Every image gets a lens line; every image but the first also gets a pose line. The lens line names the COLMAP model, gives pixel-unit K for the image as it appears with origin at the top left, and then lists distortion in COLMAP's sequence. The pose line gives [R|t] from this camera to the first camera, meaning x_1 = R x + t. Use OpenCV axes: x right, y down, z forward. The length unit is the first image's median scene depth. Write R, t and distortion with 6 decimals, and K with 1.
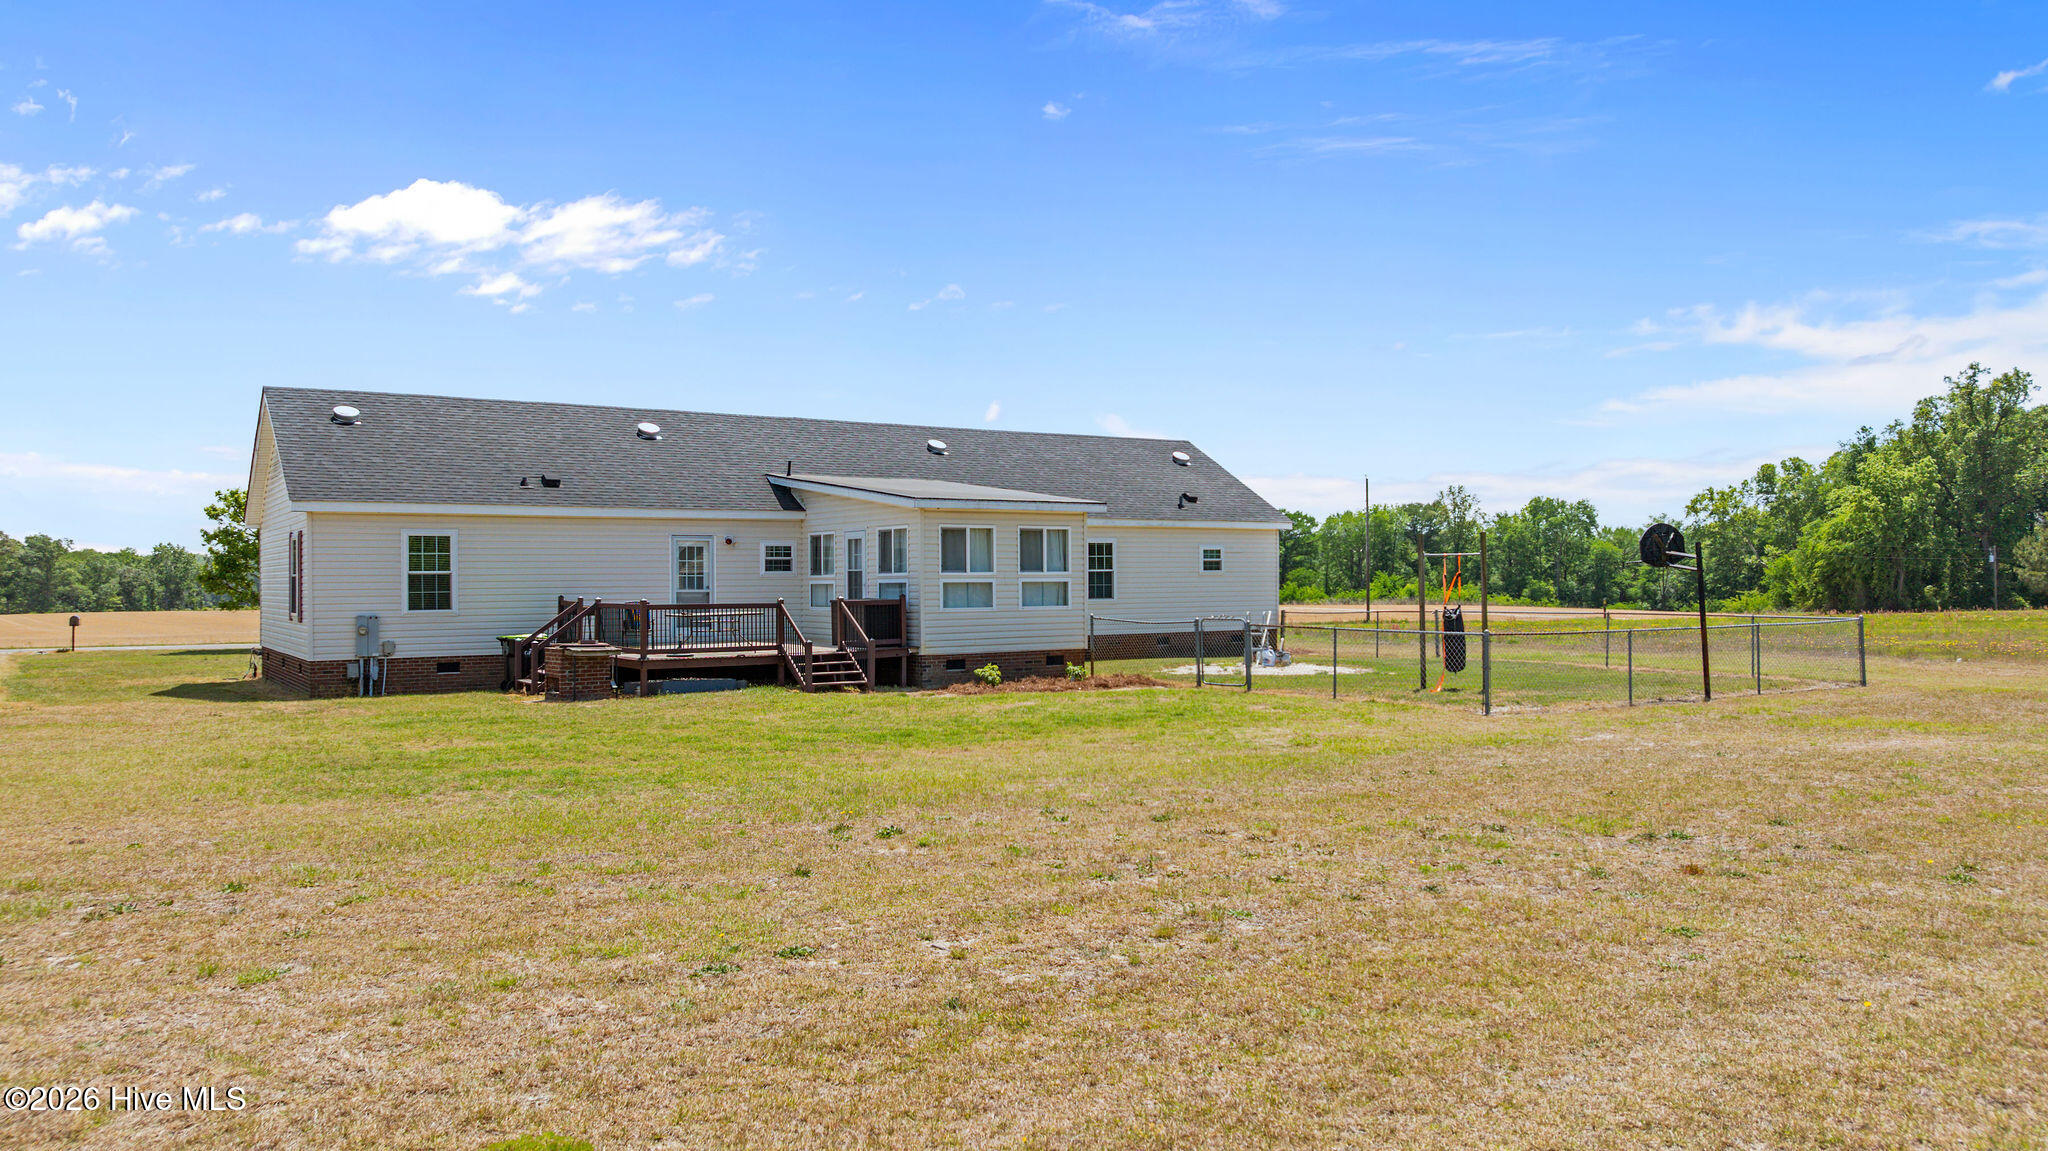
lens RADIAL K [[1487.0, 0, 1059.0], [0, 1487.0, 575.4], [0, 0, 1]] dist [-0.000917, 0.006717]
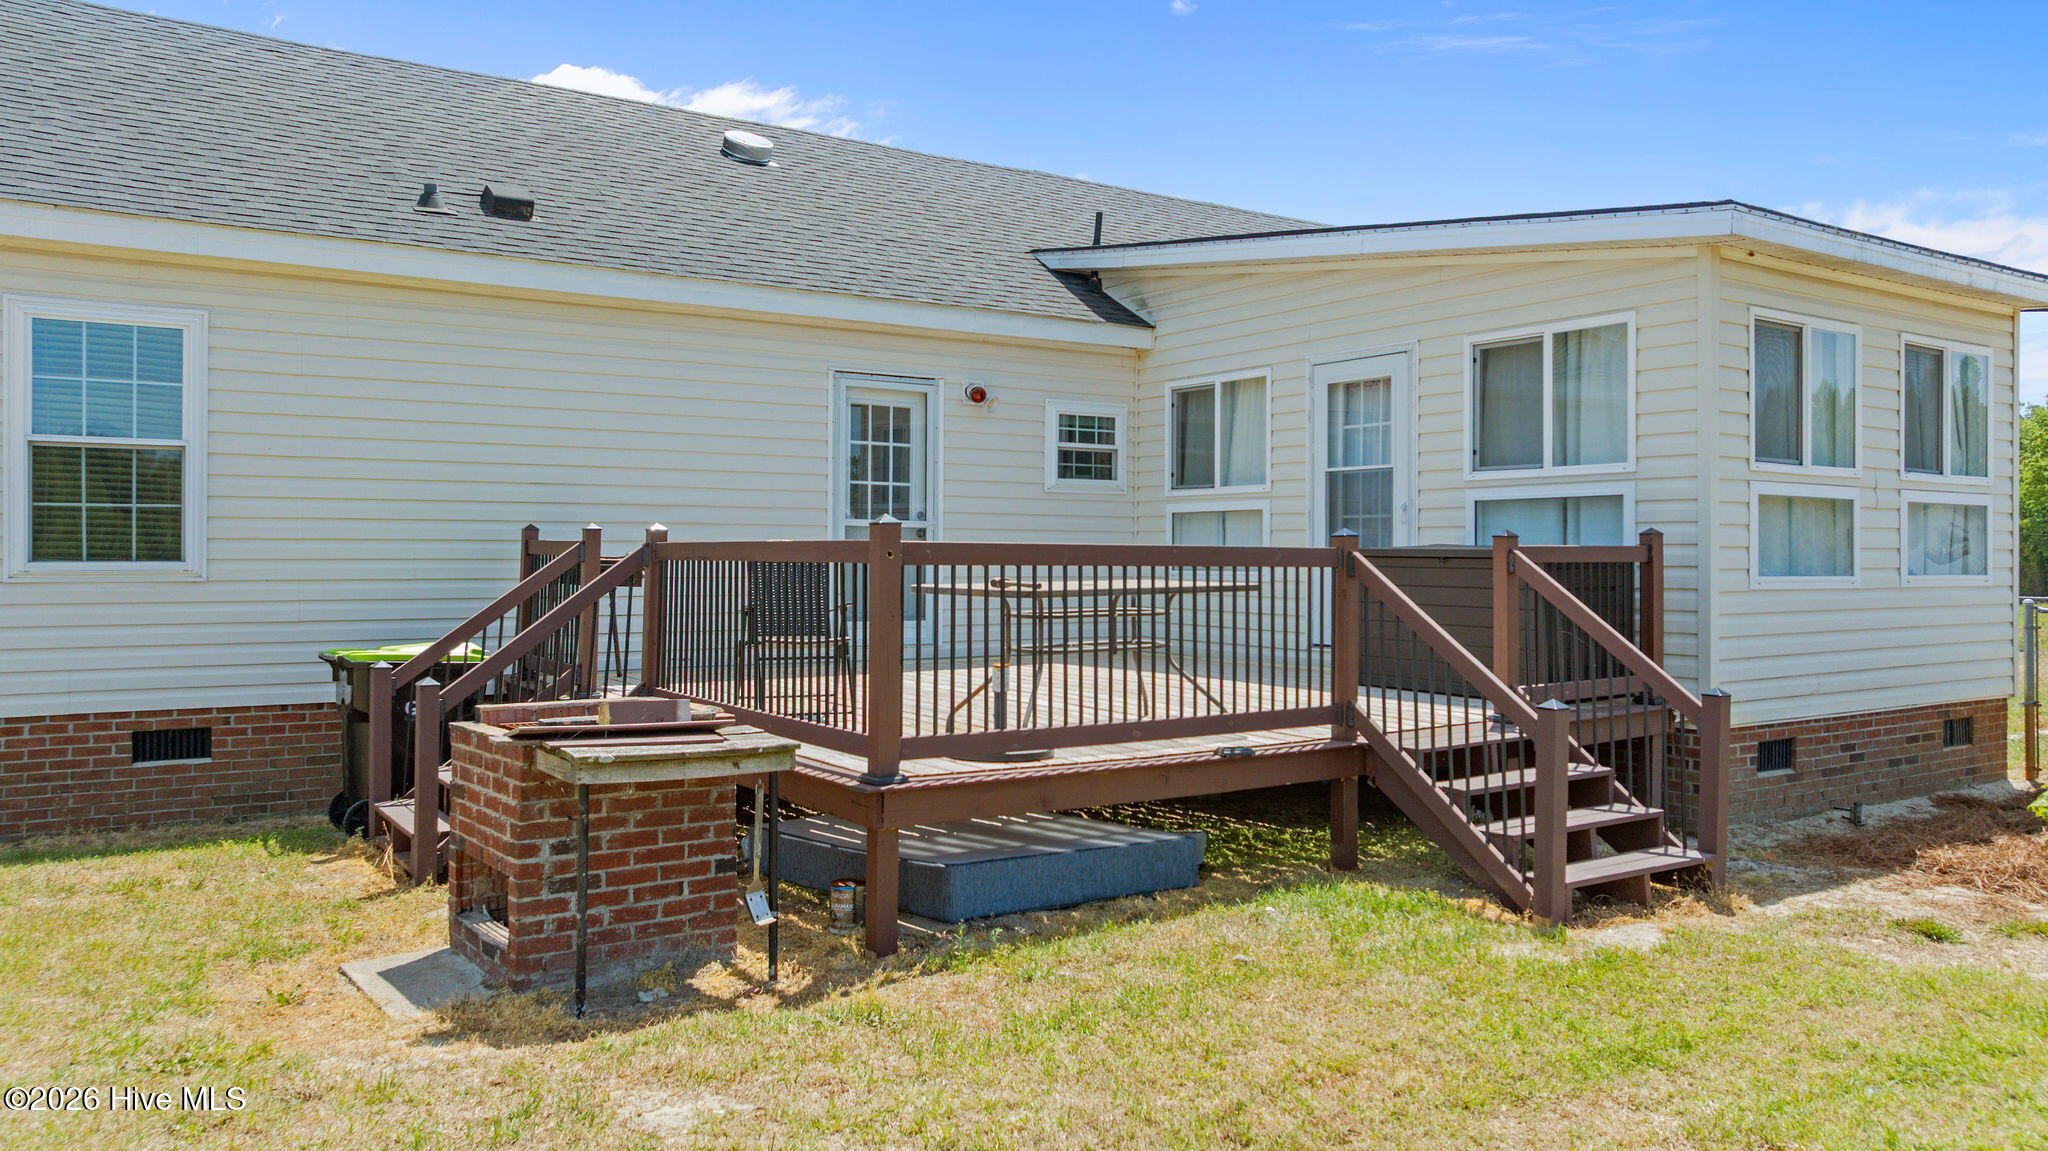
lens RADIAL K [[1495.8, 0, 1021.8], [0, 1495.8, 553.6], [0, 0, 1]] dist [-0.002055, -0.000639]
pose [[0.999794, 0.011246, -0.016874, -0.200252], [-0.011239, 0.999937, 0.000481, 0.016819], [0.016878, -0.000291, 0.999858, 0.609383]]
